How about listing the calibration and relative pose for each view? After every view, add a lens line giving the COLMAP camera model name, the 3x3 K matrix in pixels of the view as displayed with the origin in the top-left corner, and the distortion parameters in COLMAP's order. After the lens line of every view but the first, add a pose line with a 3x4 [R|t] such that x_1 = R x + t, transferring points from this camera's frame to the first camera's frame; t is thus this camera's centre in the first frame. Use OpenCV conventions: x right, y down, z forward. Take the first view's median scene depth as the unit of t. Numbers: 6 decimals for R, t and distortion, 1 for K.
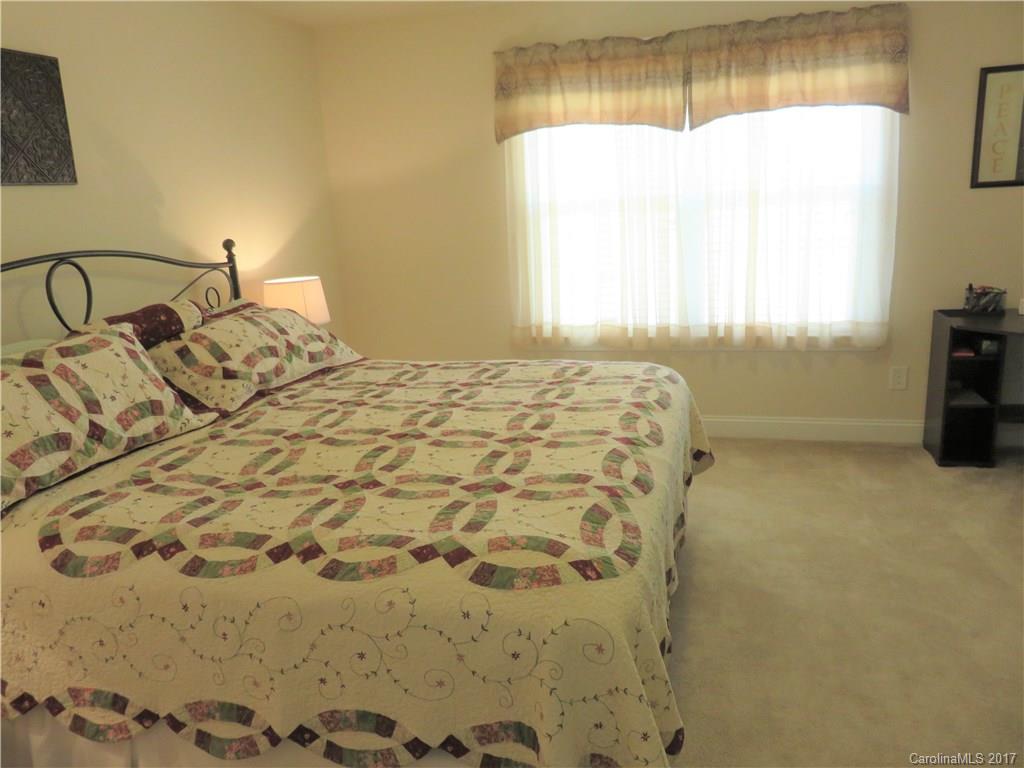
lens RADIAL K [[773.0, 0, 504.9], [0, 773.0, 381.0], [0, 0, 1]] dist [-0.002934, -0.003595]
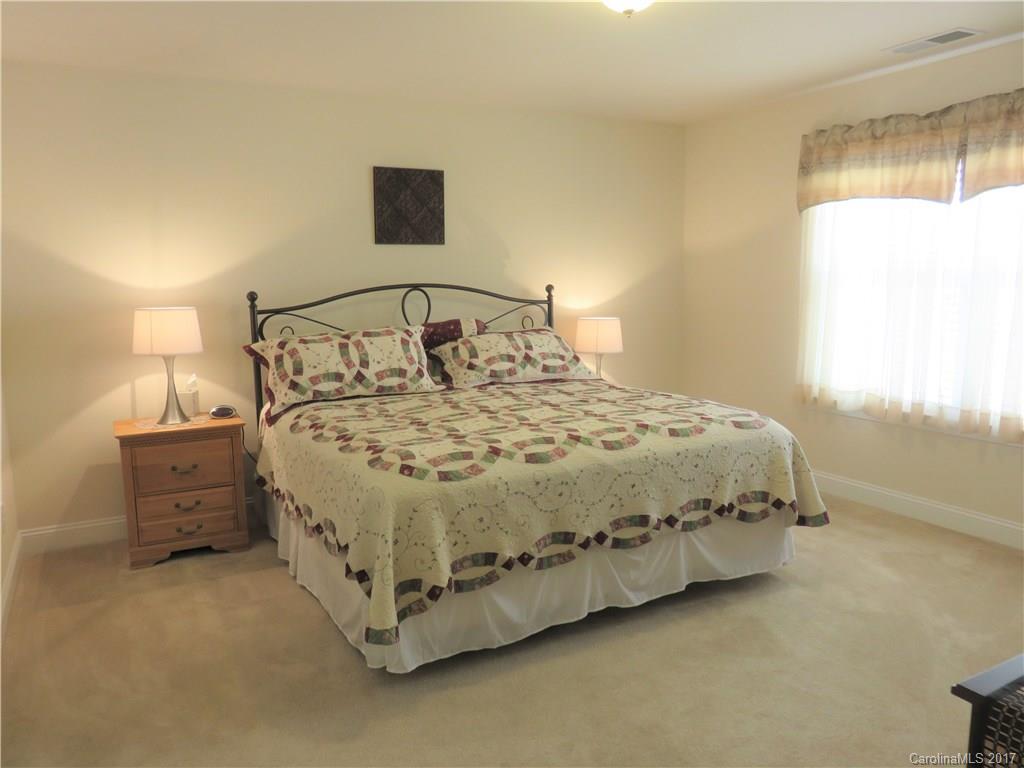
lens RADIAL K [[773.0, 0, 504.9], [0, 773.0, 381.0], [0, 0, 1]] dist [-0.002934, -0.003595]
pose [[0.704007, 0.145064, -0.695220, 0.549921], [-0.196348, 0.980517, 0.005765, -0.002004], [0.682511, 0.132447, 0.718774, -0.047278]]
